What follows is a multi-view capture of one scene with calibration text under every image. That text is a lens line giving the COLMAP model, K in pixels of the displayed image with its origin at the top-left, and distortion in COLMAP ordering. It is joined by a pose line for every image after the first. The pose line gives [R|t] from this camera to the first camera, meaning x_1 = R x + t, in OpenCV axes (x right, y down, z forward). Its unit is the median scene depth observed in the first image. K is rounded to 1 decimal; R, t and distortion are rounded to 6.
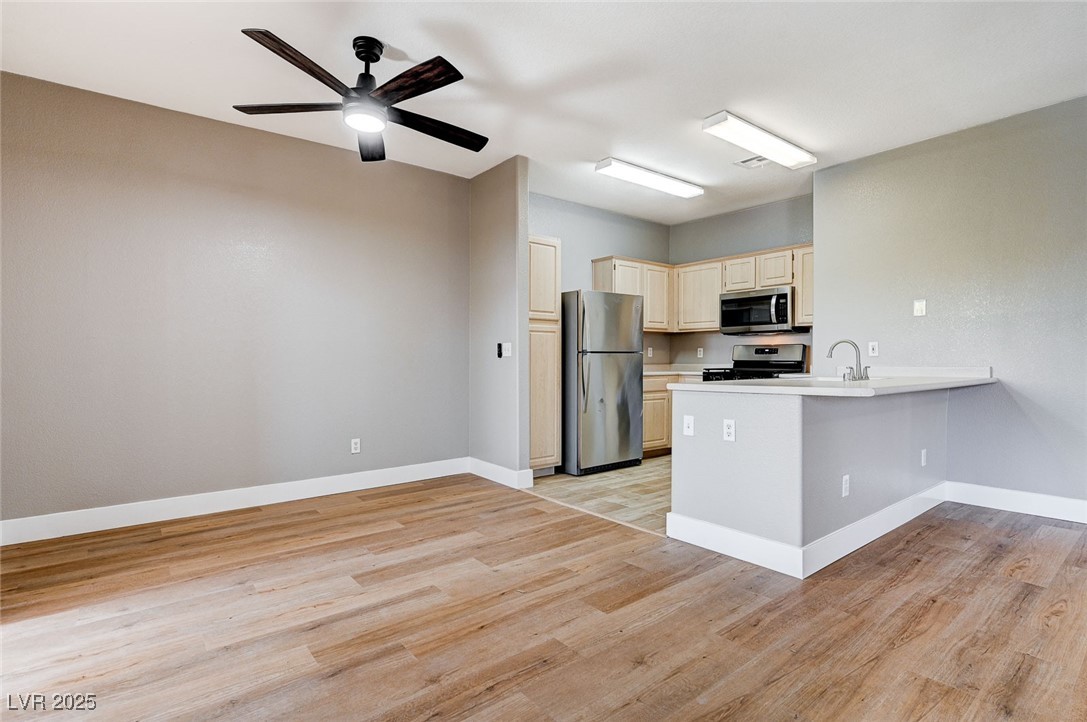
lens RADIAL K [[533.6, 0, 541.0], [0, 533.6, 370.2], [0, 0, 1]] dist [-0.010641, 0.000346]
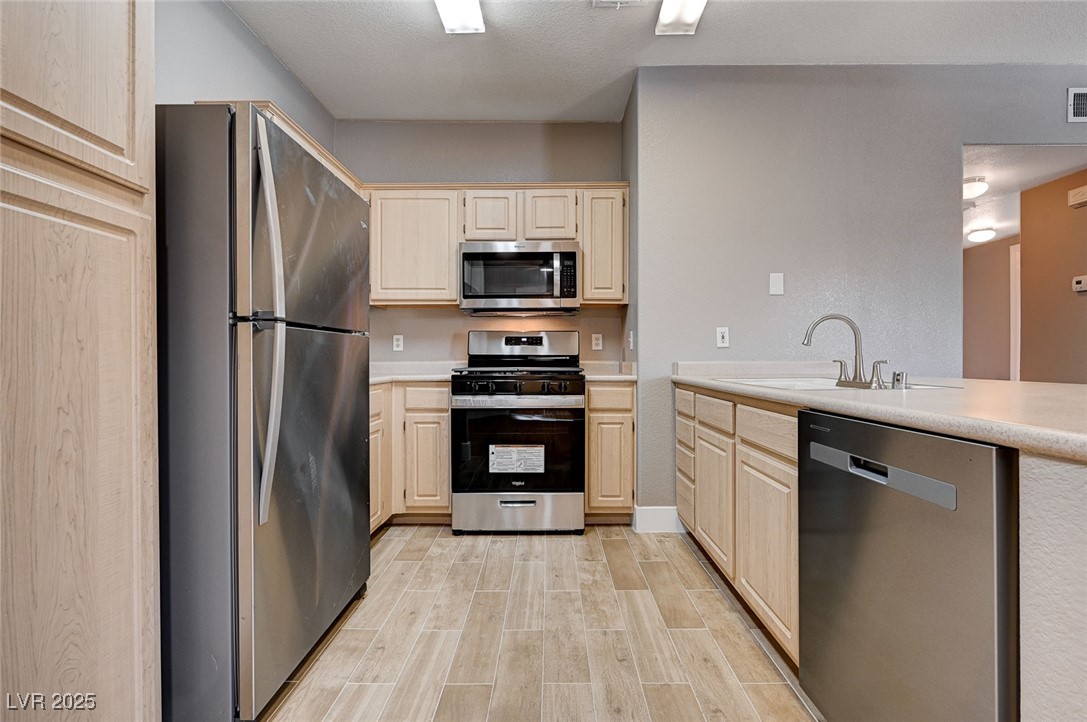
lens RADIAL K [[487.7, 0, 549.1], [0, 487.7, 356.0], [0, 0, 1]] dist [-0.001740, -0.000132]
pose [[0.616754, 0.003627, 0.787147, -0.050173], [0.018931, 0.999632, -0.019439, -0.009191], [-0.786928, 0.026891, 0.616459, 1.097062]]
